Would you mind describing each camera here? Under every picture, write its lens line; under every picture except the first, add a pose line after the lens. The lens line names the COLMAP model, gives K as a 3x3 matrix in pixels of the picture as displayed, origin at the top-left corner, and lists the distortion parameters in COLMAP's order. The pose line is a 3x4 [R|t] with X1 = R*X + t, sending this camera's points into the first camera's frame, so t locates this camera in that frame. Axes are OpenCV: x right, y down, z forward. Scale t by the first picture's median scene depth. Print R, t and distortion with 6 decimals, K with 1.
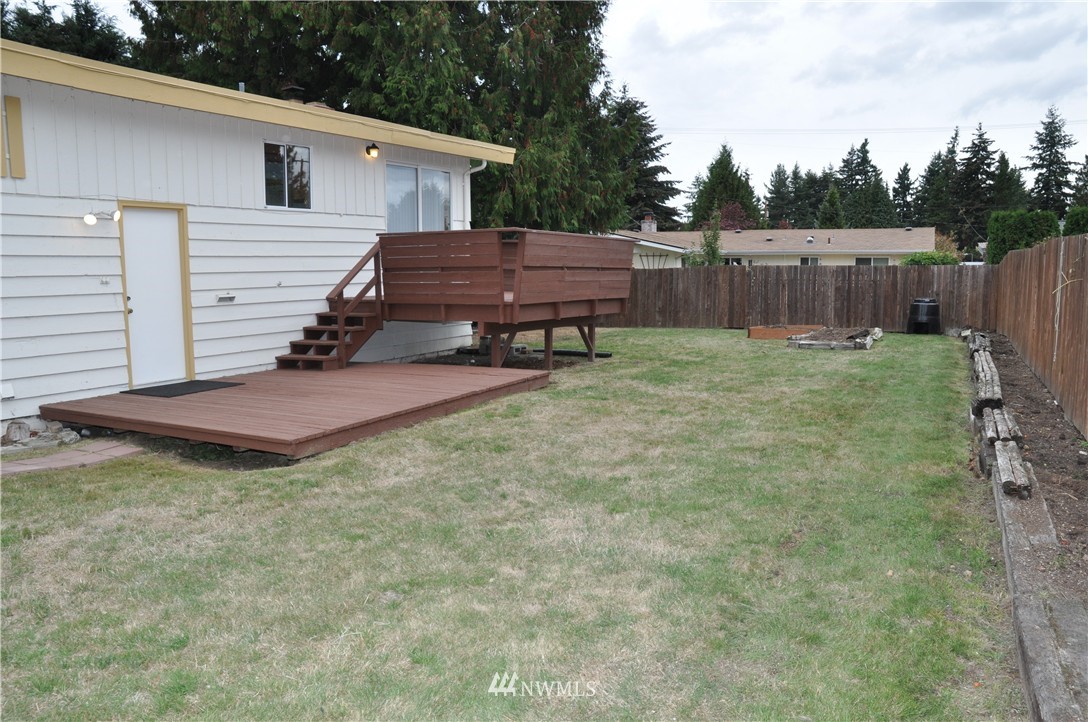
lens RADIAL K [[860.2, 0, 544.1], [0, 860.2, 372.5], [0, 0, 1]] dist [-0.179598, 0.173919]
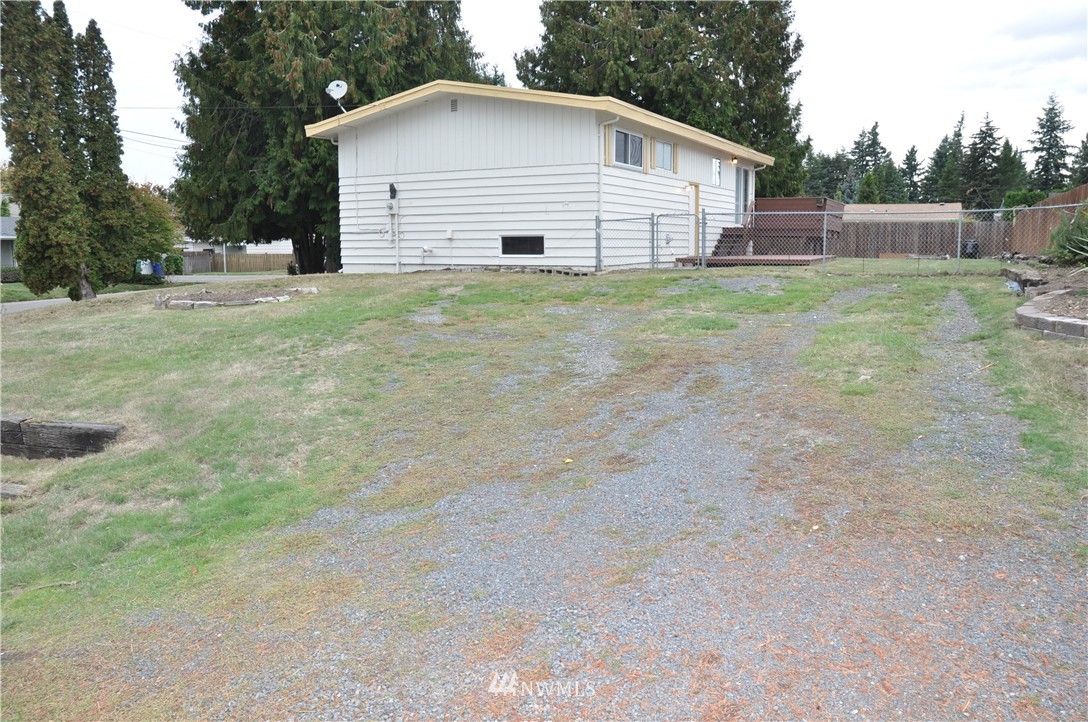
lens RADIAL K [[860.2, 0, 544.1], [0, 860.2, 372.5], [0, 0, 1]] dist [-0.179598, 0.173919]
pose [[0.999997, 0.001434, 0.001922, -0.956610], [-0.001481, 0.999689, 0.024911, 0.314577], [-0.001886, -0.024914, 0.999688, -1.621226]]
